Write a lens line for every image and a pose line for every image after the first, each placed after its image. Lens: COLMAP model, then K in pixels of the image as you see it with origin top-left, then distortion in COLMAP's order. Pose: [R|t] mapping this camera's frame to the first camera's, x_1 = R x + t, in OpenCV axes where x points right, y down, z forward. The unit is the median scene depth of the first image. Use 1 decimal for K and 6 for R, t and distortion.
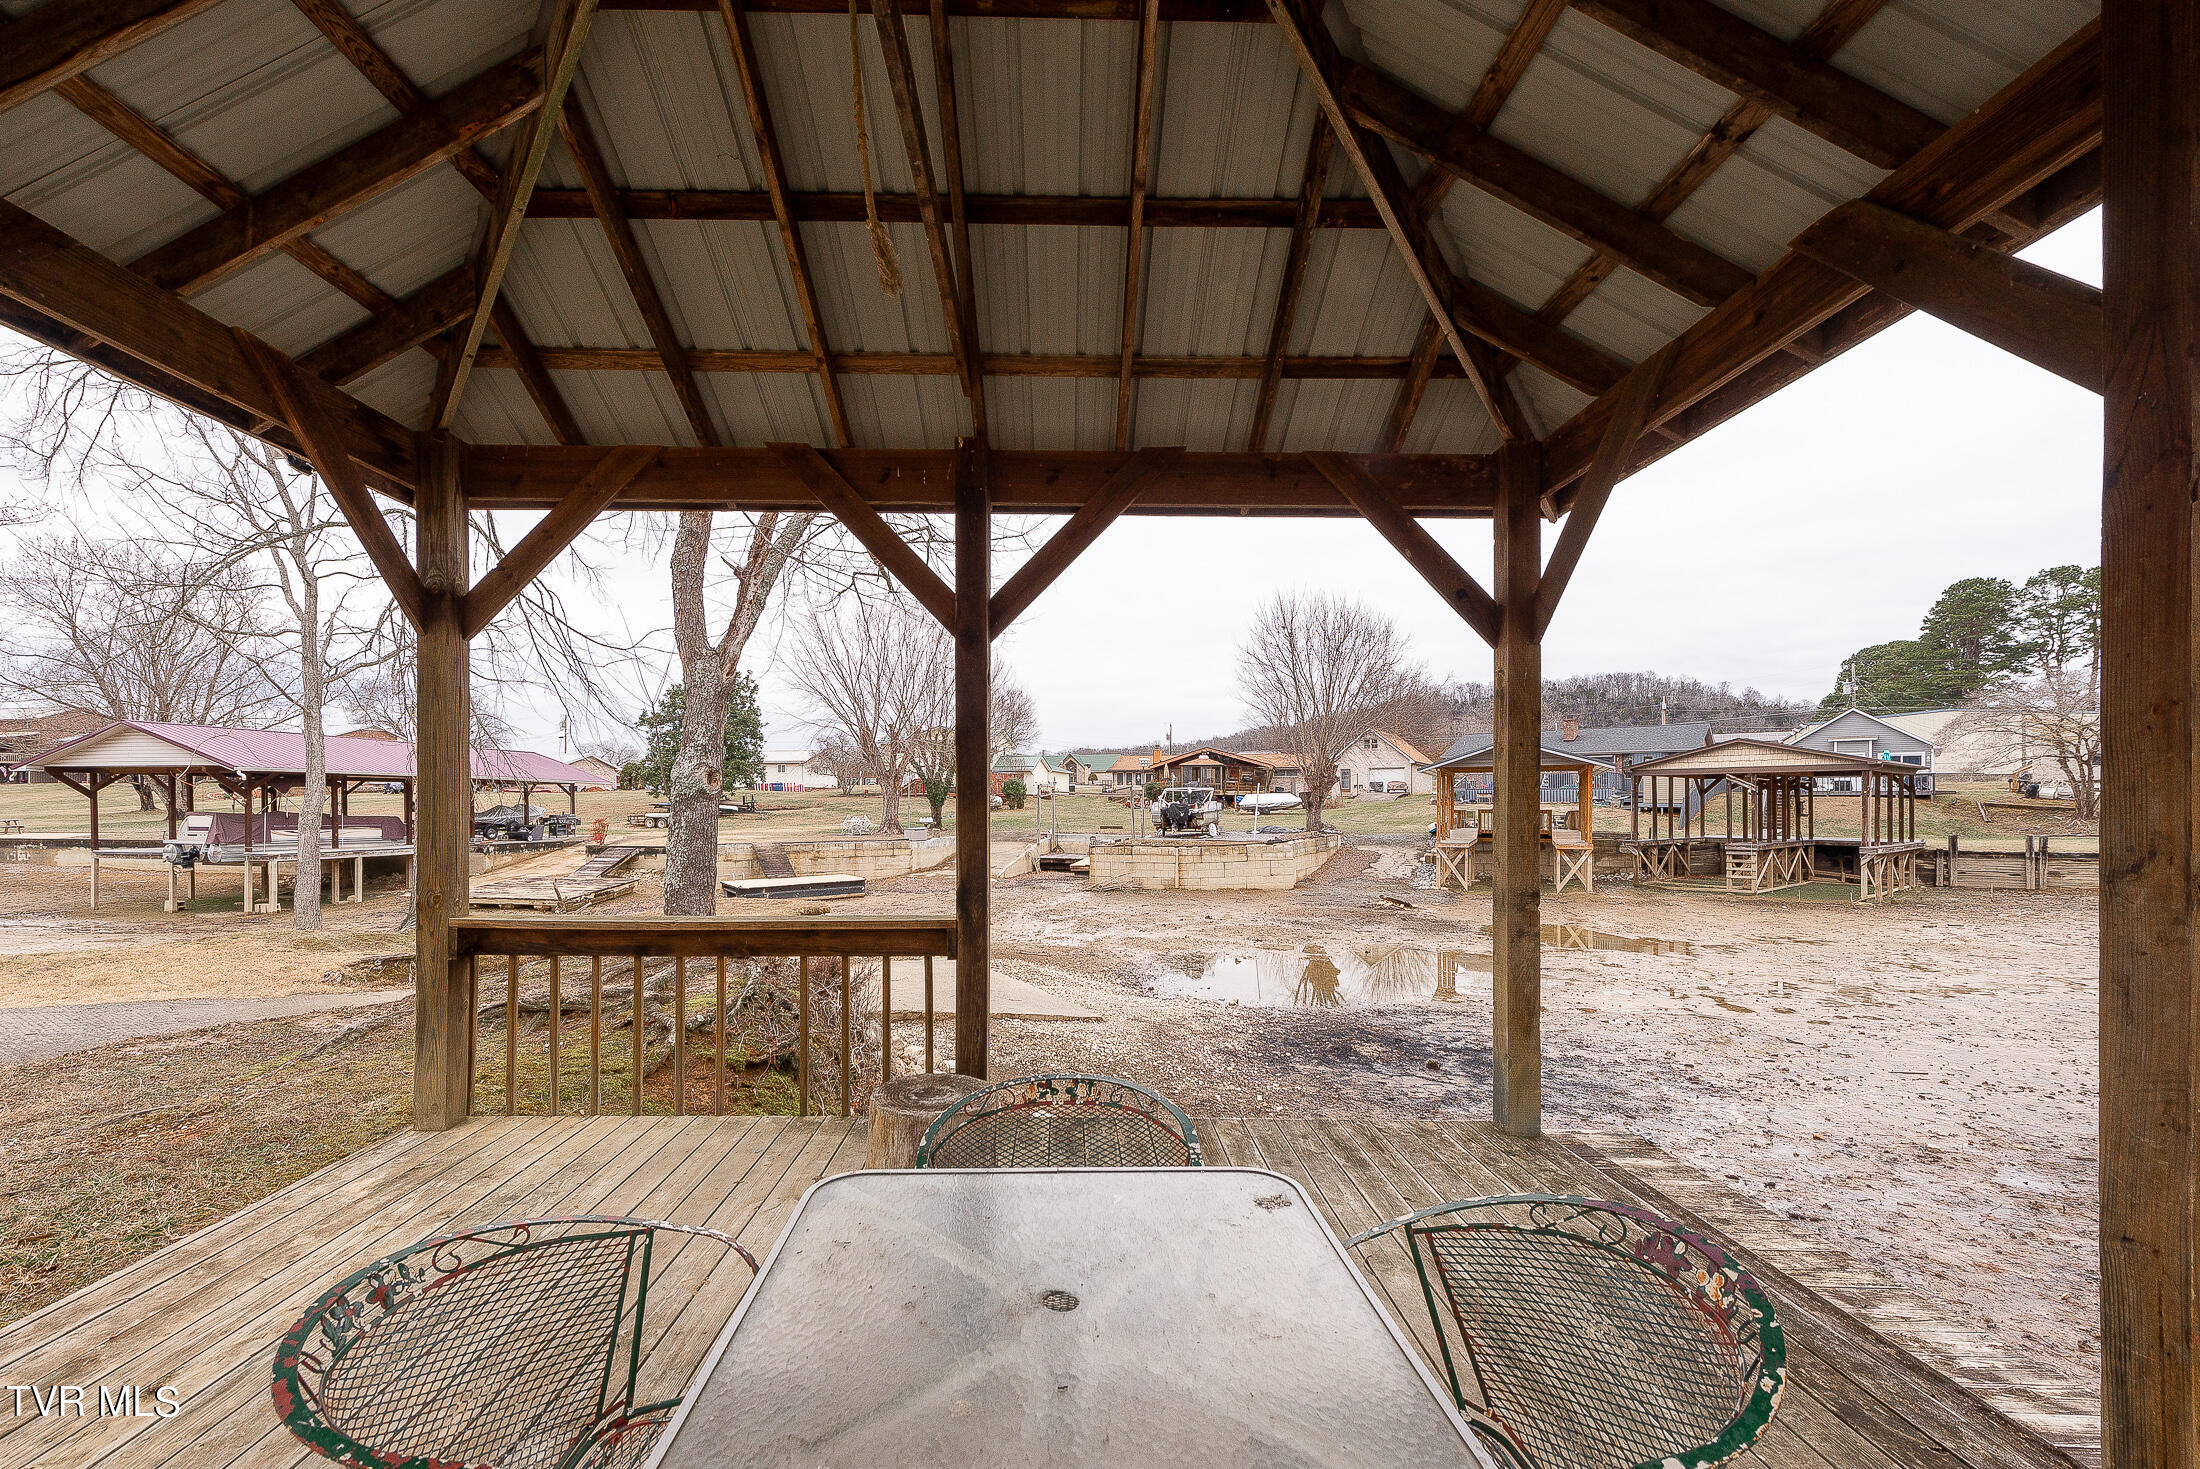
lens RADIAL K [[880.8, 0, 1002.7], [0, 880.8, 798.1], [0, 0, 1]] dist [0.014933, -0.003589]
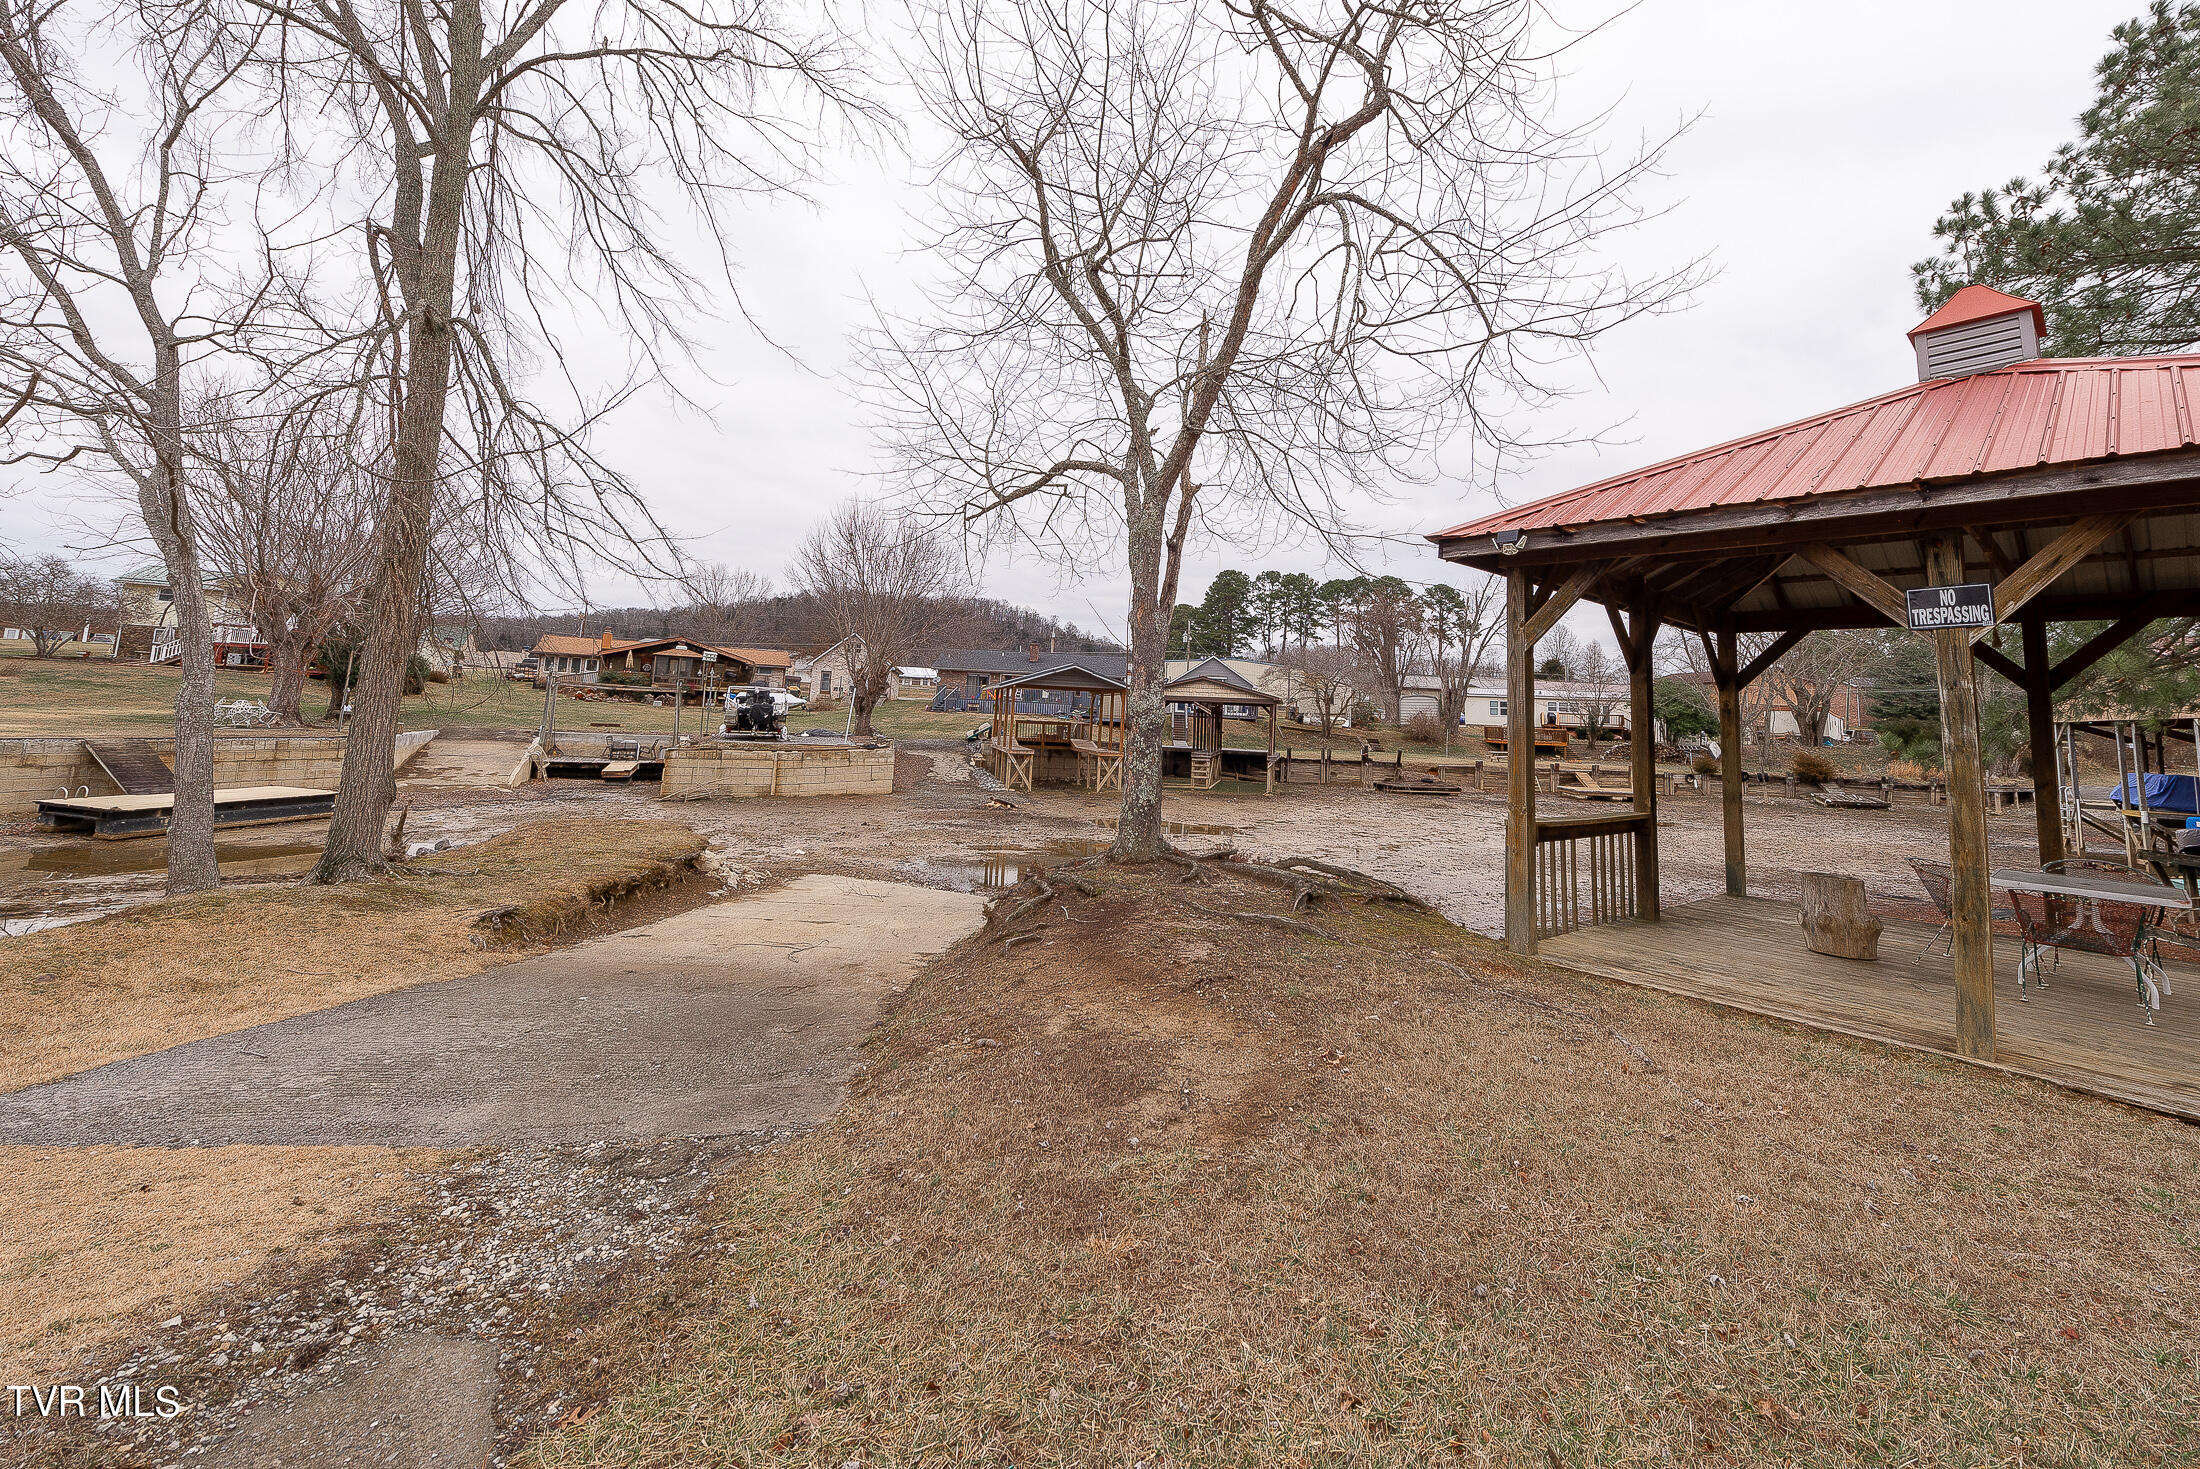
lens RADIAL K [[922.0, 0, 1102.7], [0, 922.0, 620.9], [0, 0, 1]] dist [0.007099, -0.000615]
pose [[0.747045, 0.102341, 0.656849, -0.186152], [-0.049214, 0.993882, -0.098881, -0.002674], [-0.662950, 0.041543, 0.747510, 0.016690]]
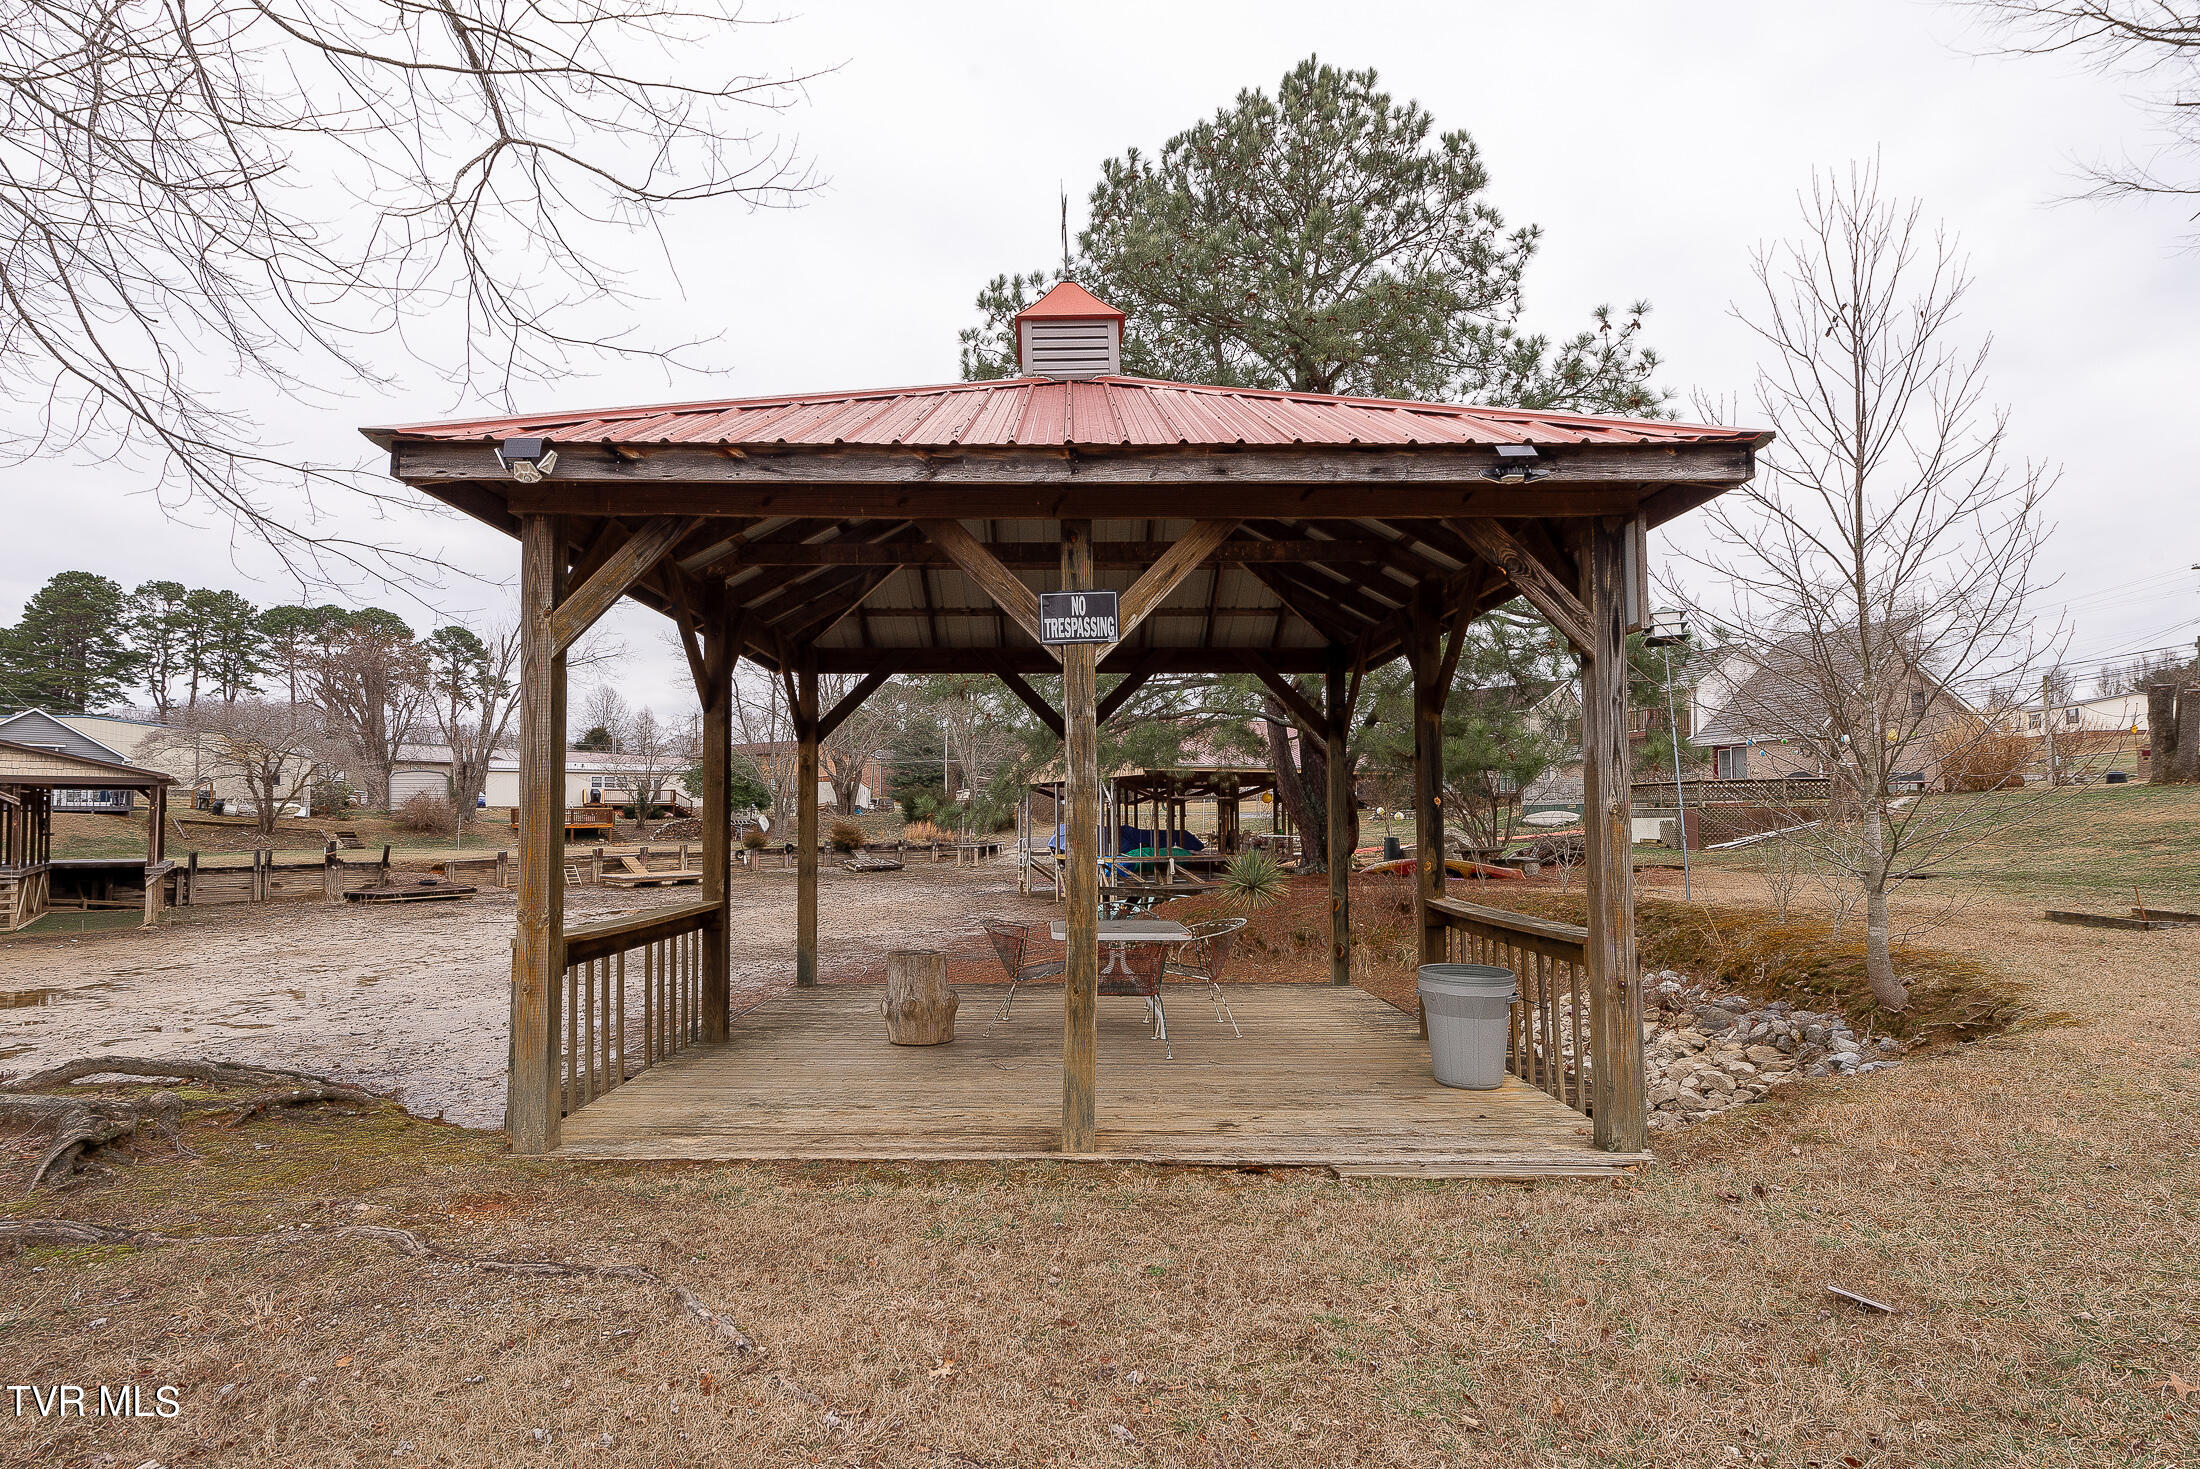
lens RADIAL K [[1077.1, 0, 1097.3], [0, 1077.1, 780.5], [0, 0, 1]] dist [0.015123, -0.002941]
pose [[-0.039948, 0.036545, 0.998533, -0.153502], [-0.007151, 0.999295, -0.036859, -0.001068], [-0.999176, -0.008613, -0.039659, 0.030070]]
